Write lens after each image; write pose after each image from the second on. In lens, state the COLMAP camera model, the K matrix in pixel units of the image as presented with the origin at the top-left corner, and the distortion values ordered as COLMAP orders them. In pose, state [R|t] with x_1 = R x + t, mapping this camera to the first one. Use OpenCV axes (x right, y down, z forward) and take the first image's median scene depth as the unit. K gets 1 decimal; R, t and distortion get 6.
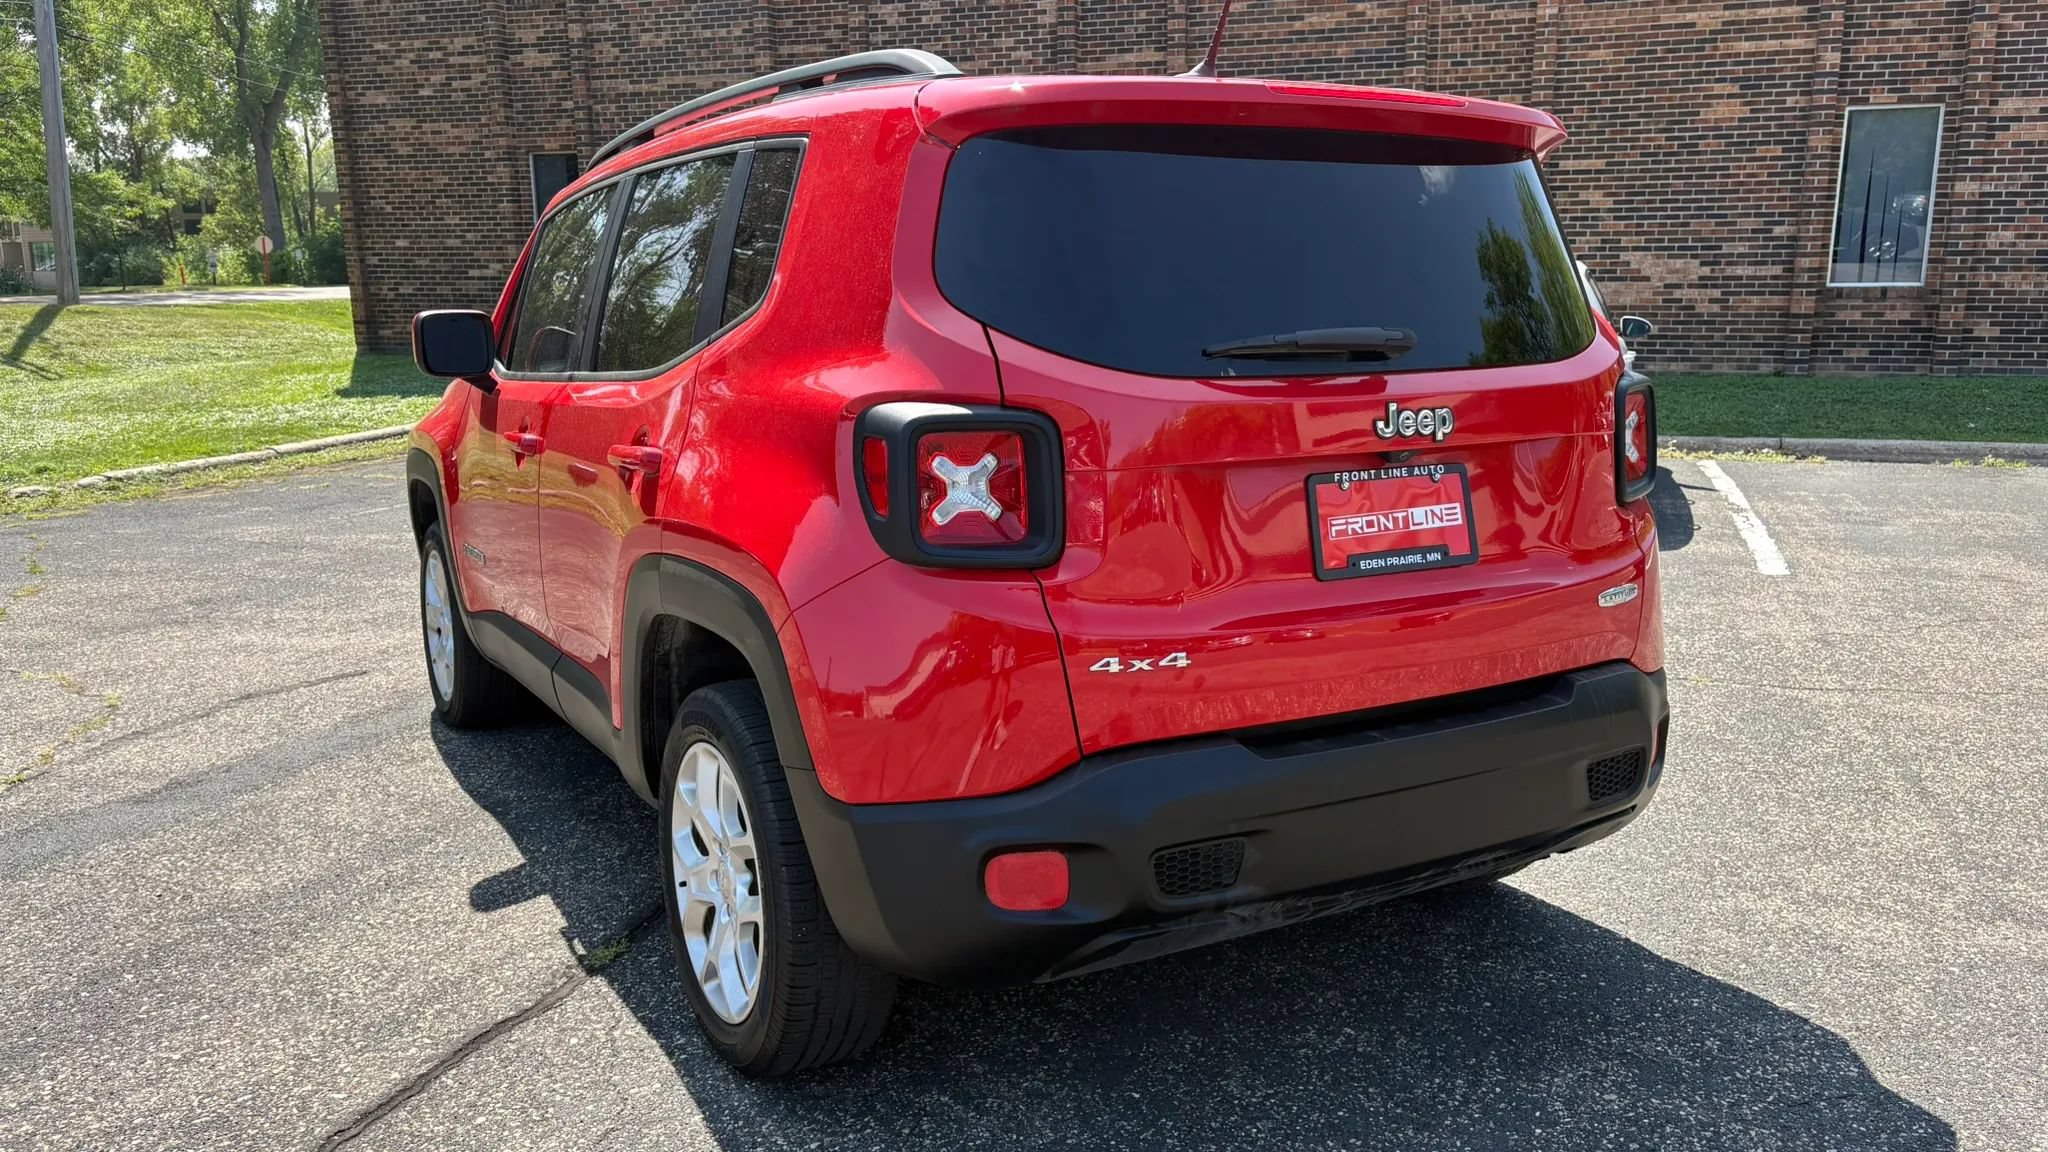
lens RADIAL K [[1551.8, 0, 1044.1], [0, 1551.8, 569.6], [0, 0, 1]] dist [0.035965, -0.034029]
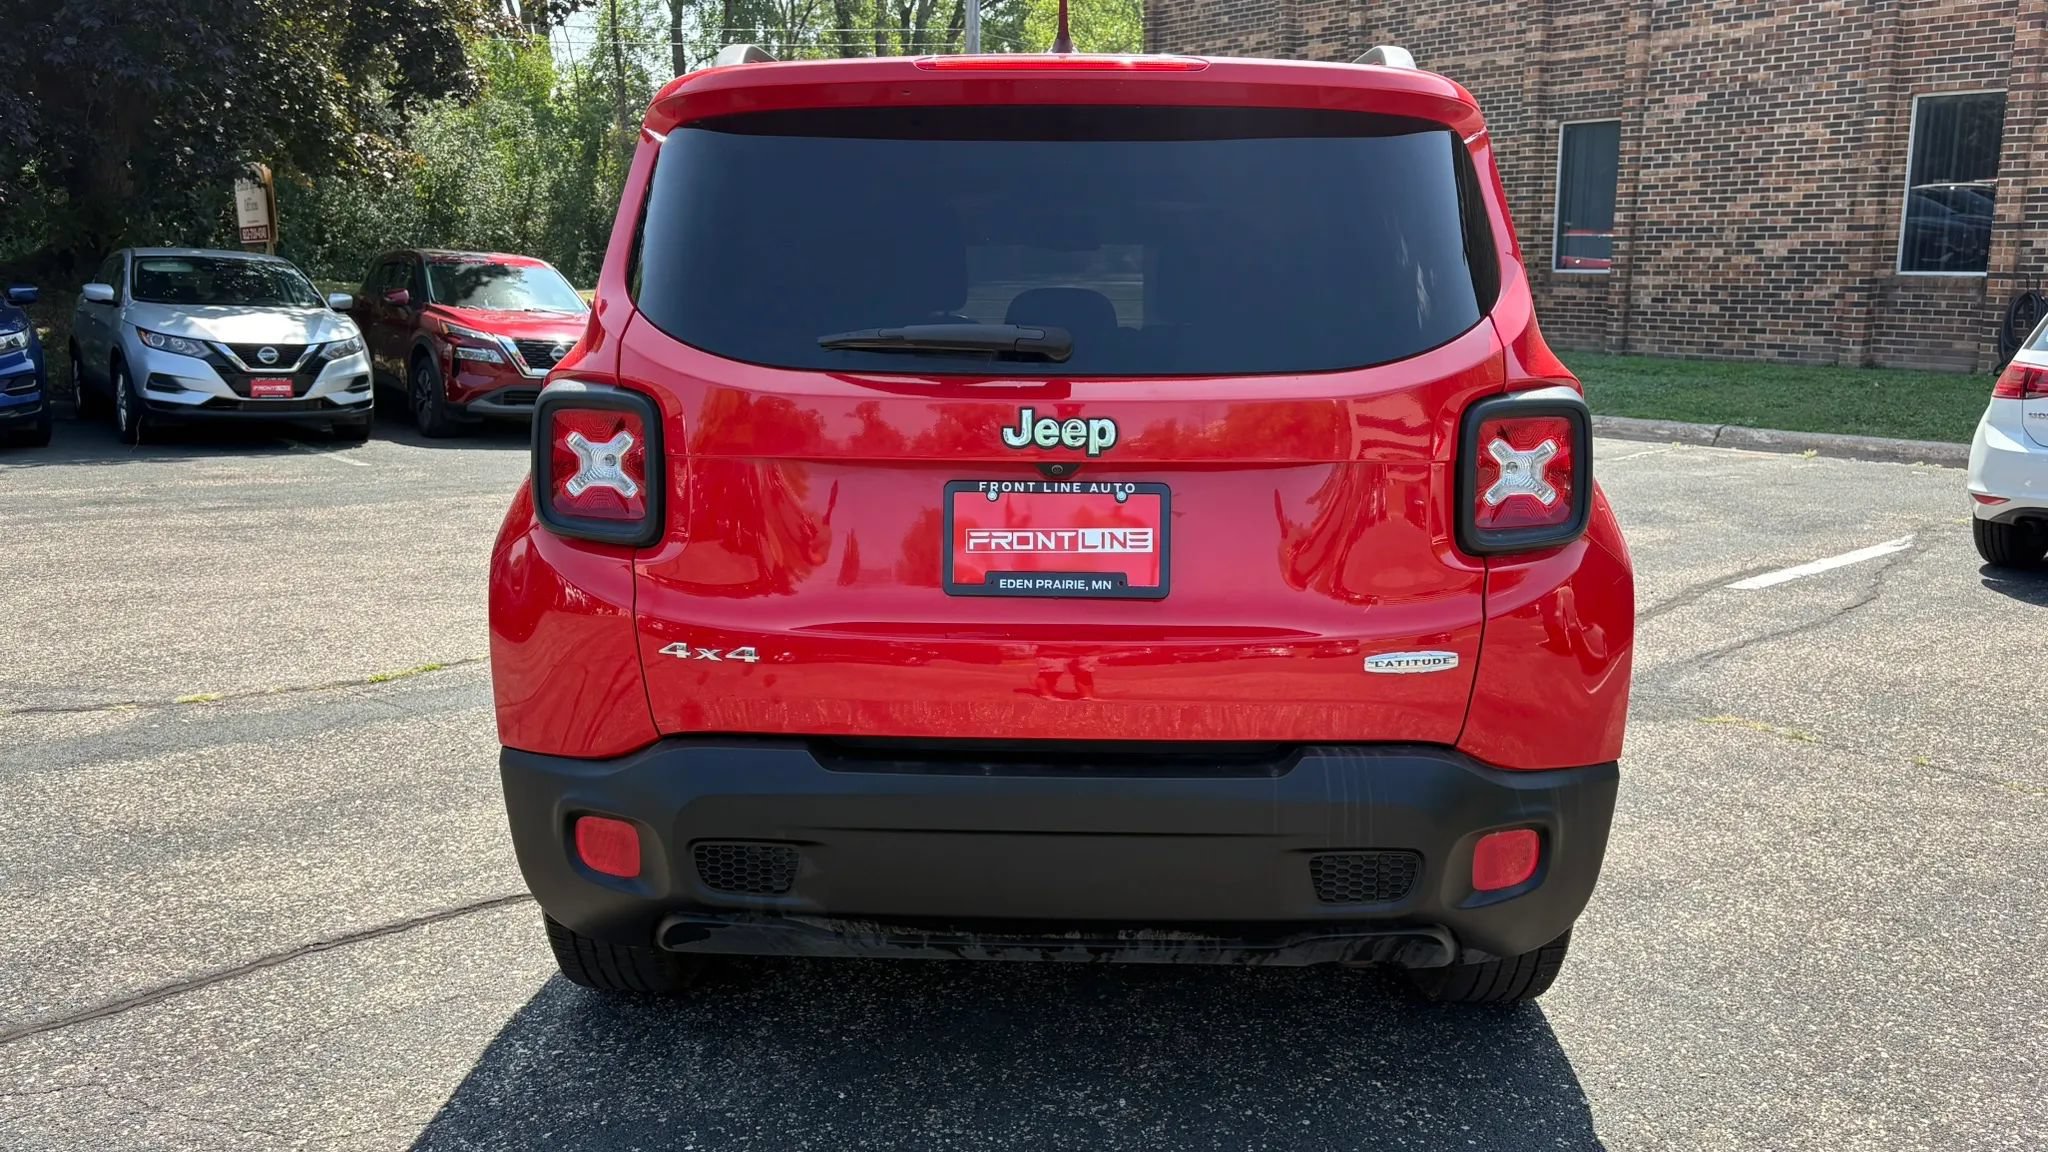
lens RADIAL K [[1551.8, 0, 1020.4], [0, 1551.8, 566.2], [0, 0, 1]] dist [0.035965, -0.034029]
pose [[0.852769, 0.106615, -0.511290, 0.489710], [-0.102652, 0.994063, 0.036073, -0.034242], [0.512100, 0.021723, 0.858651, 0.158823]]
